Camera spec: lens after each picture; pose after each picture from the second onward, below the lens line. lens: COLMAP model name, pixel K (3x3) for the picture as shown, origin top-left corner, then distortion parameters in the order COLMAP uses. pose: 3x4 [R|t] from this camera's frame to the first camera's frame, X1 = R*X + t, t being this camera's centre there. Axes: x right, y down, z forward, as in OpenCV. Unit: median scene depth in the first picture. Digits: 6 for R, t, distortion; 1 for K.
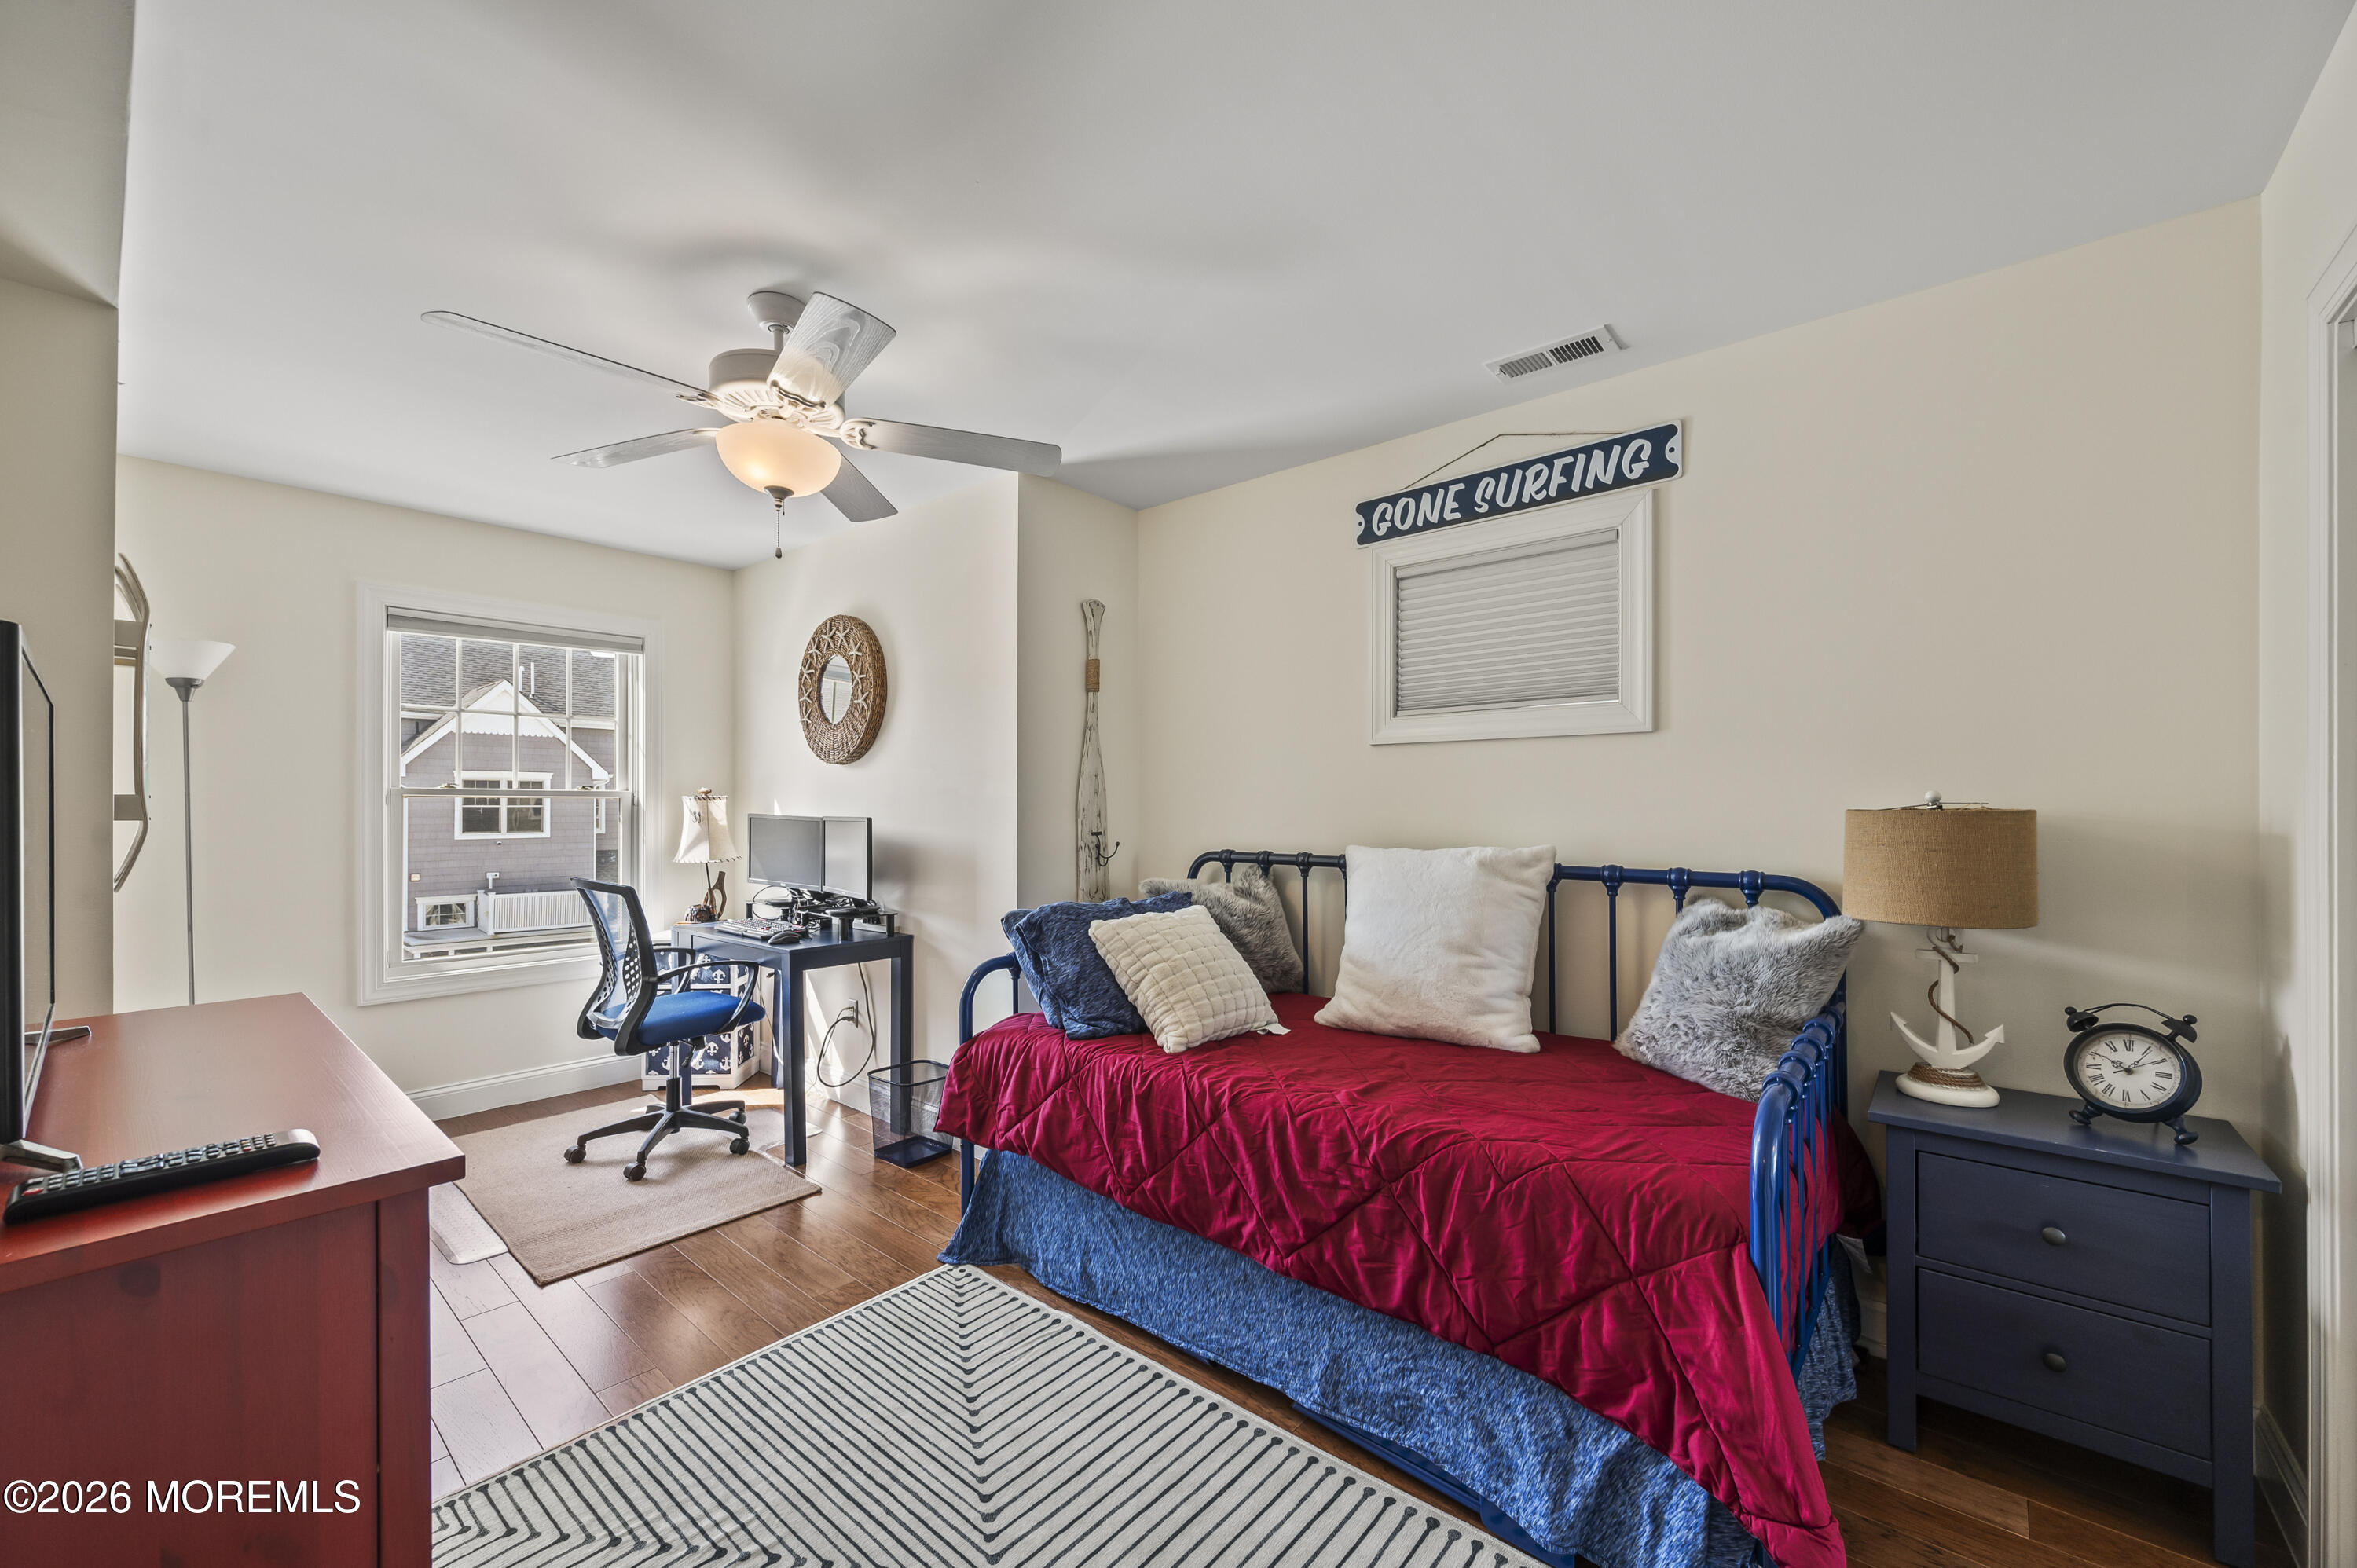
lens RADIAL K [[938.4, 0, 1173.9], [0, 938.4, 785.2], [0, 0, 1]] dist [-0.000903, 0.000126]
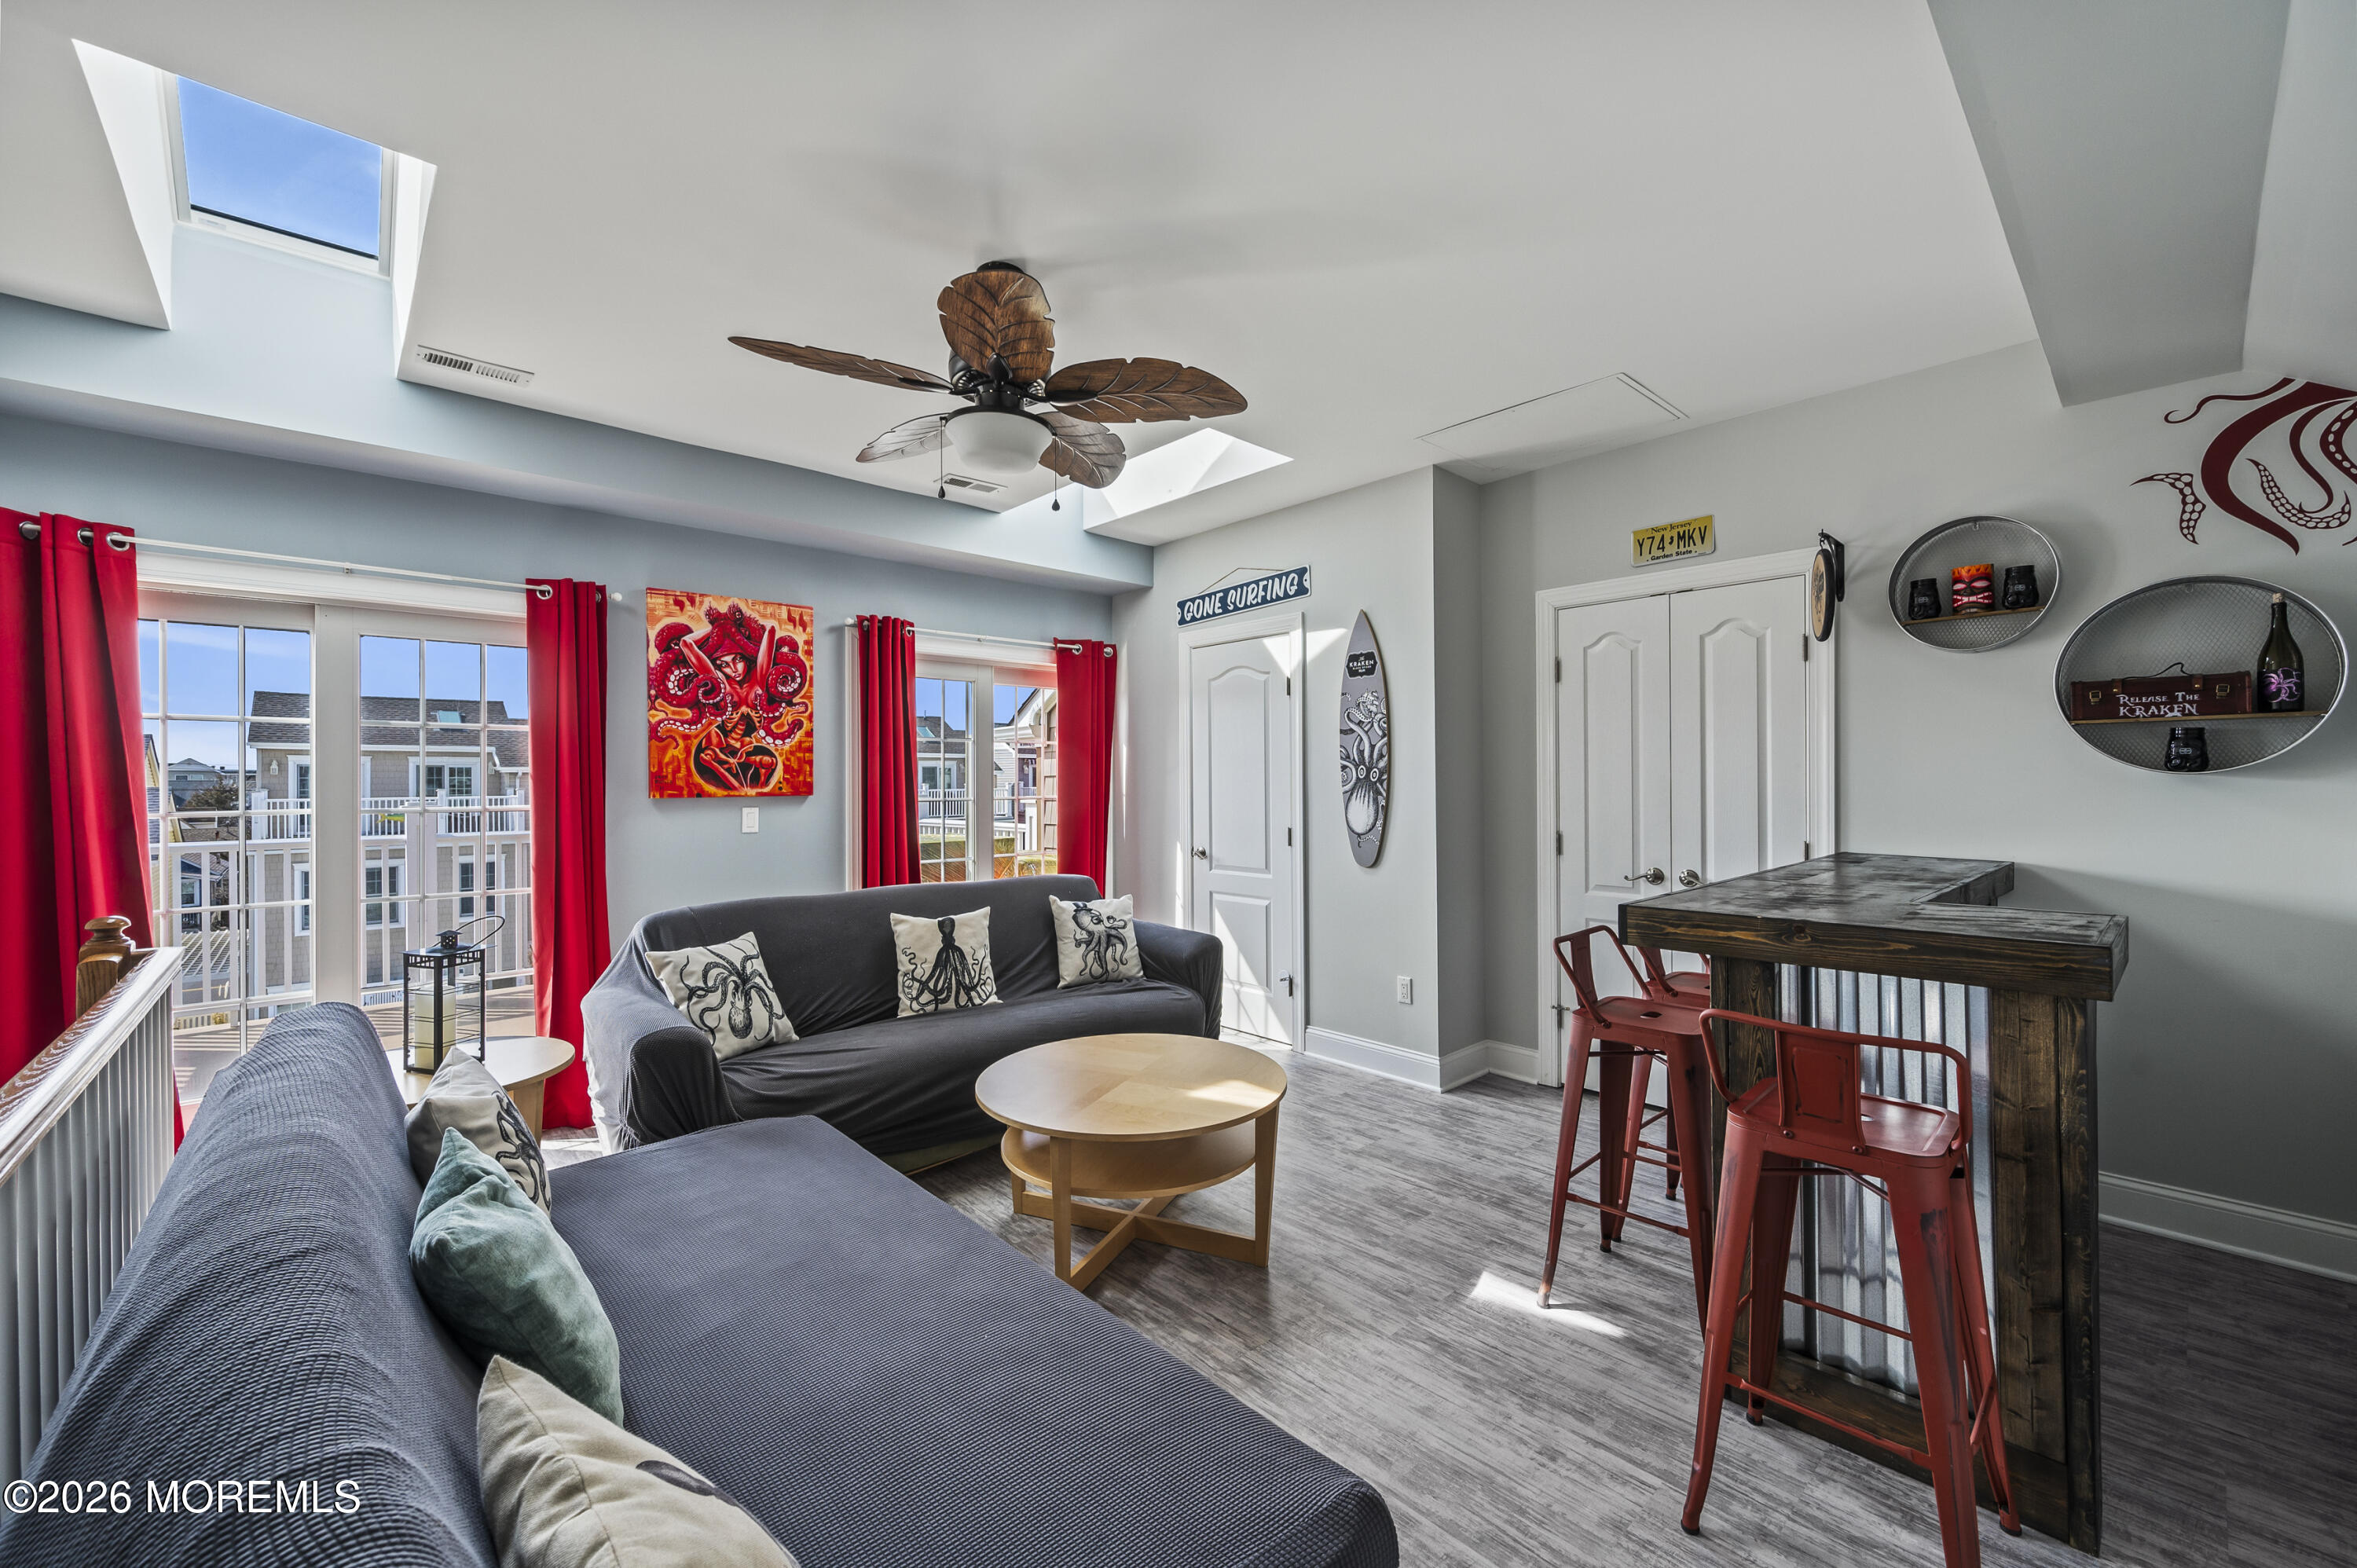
lens RADIAL K [[938.4, 0, 1178.2], [0, 938.4, 782.9], [0, 0, 1]] dist [-0.000903, 0.000126]
pose [[0.992168, -0.017560, -0.123671, 0.458237], [0.017419, 0.999846, -0.002226, 0.038512], [0.123691, 0.000054, 0.992321, -0.790479]]
